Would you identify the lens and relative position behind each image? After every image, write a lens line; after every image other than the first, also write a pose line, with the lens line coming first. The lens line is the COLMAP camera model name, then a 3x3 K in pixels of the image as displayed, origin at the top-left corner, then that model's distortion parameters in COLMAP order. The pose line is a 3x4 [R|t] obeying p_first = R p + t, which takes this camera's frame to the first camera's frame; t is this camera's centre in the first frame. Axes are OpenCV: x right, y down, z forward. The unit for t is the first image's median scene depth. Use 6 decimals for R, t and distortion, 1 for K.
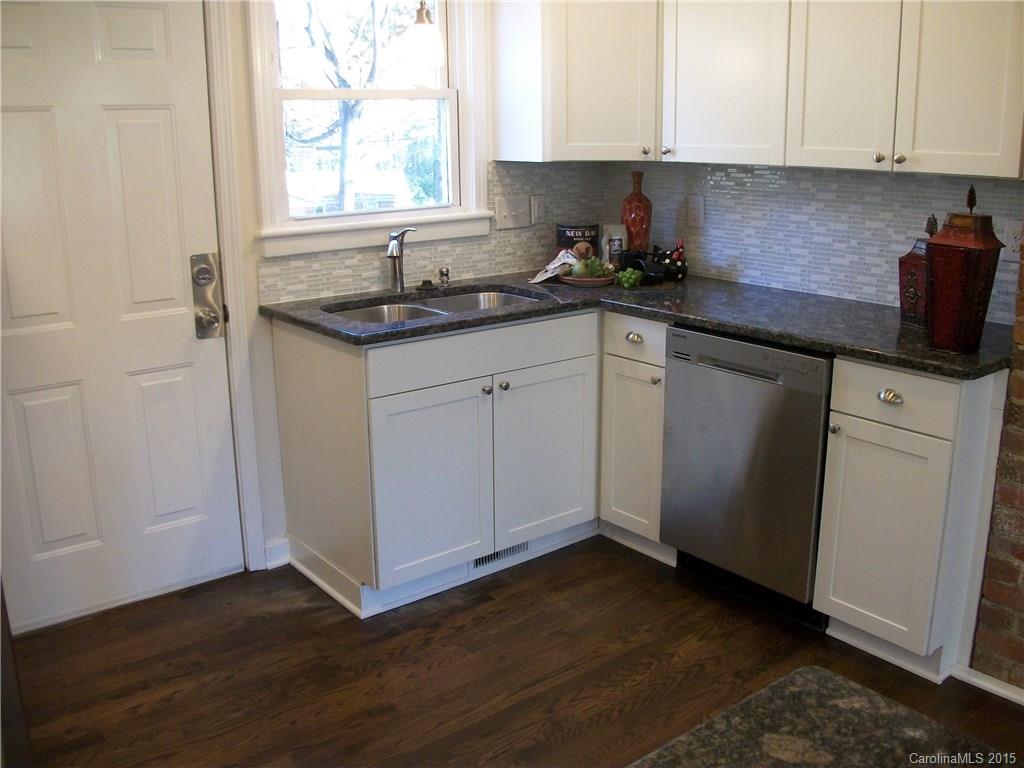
lens RADIAL K [[982.7, 0, 512.0], [0, 982.7, 384.0], [0, 0, 1]] dist [-0.130406, 0.014566]
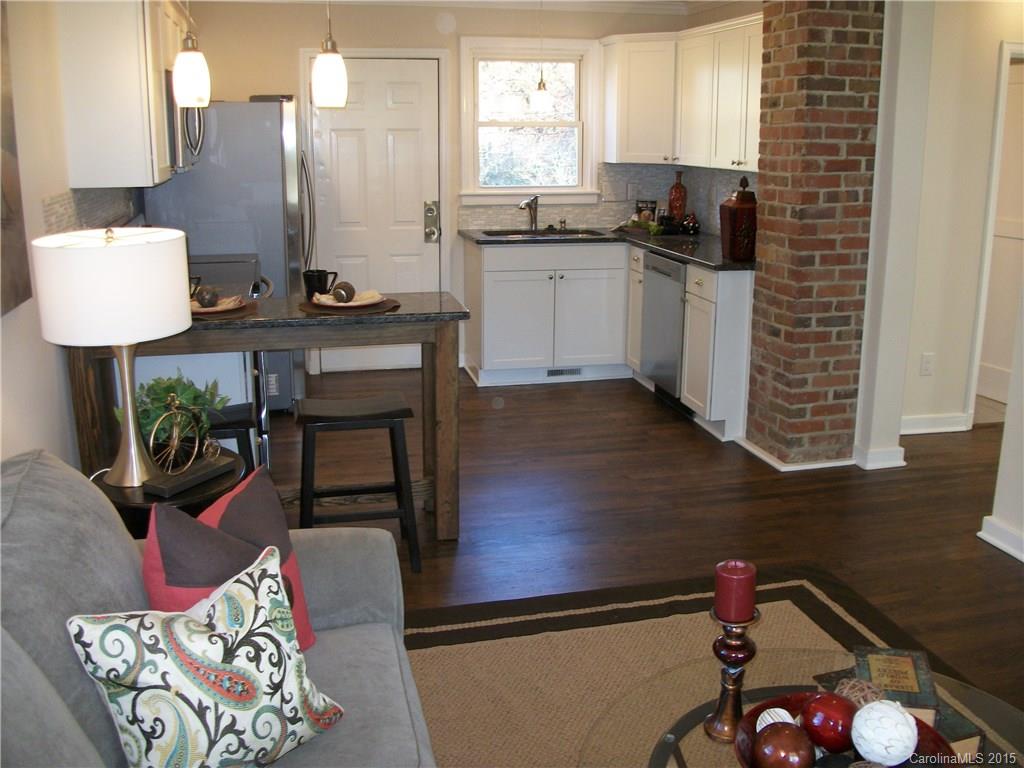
lens RADIAL K [[982.7, 0, 512.0], [0, 982.7, 384.0], [0, 0, 1]] dist [-0.130406, 0.014566]
pose [[0.899963, 0.121566, -0.418674, 0.700009], [-0.123980, 0.992051, 0.021550, 0.172359], [0.417965, 0.032513, 0.907881, -0.745784]]
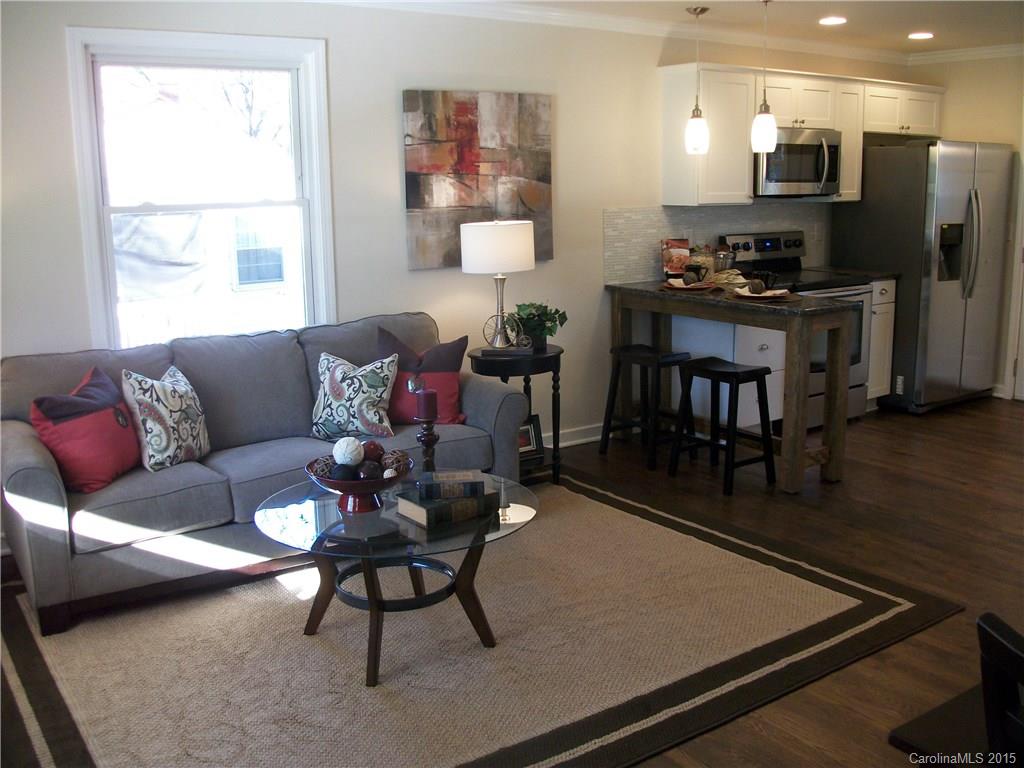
lens RADIAL K [[982.7, 0, 512.0], [0, 982.7, 384.0], [0, 0, 1]] dist [-0.130406, 0.014566]
pose [[-0.088019, 0.210494, -0.973625, 2.274998], [-0.239786, 0.944199, 0.225810, -0.119837], [0.966827, 0.253337, -0.032634, 0.405256]]
